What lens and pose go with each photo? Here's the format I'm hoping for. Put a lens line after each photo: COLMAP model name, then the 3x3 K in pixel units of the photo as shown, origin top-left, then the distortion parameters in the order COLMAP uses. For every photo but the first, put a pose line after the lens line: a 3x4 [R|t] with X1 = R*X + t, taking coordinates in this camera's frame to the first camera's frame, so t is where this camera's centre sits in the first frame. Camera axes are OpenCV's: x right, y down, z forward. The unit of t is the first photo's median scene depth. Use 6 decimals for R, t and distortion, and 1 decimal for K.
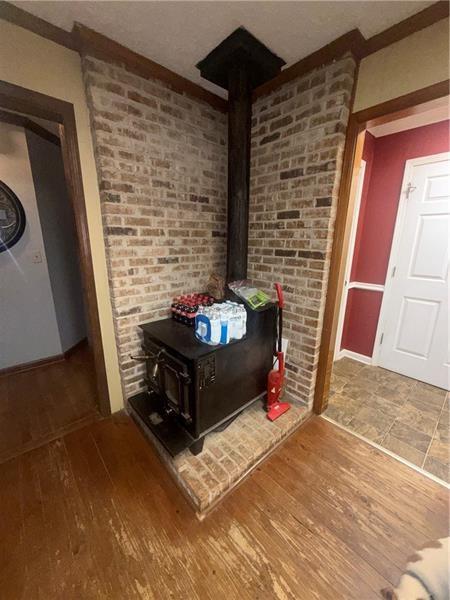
lens RADIAL K [[241.3, 0, 223.8], [0, 241.3, 299.7], [0, 0, 1]] dist [0.004118, 0.000202]
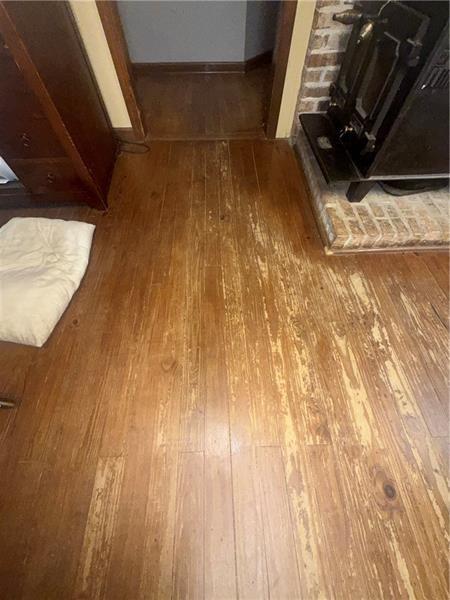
lens RADIAL K [[241.3, 0, 223.2], [0, 241.3, 300.7], [0, 0, 1]] dist [0.004118, 0.000202]
pose [[0.770892, 0.536420, -0.343481, 0.013004], [-0.151858, 0.678473, 0.718759, 0.383988], [0.618599, -0.501925, 0.604489, 0.073530]]
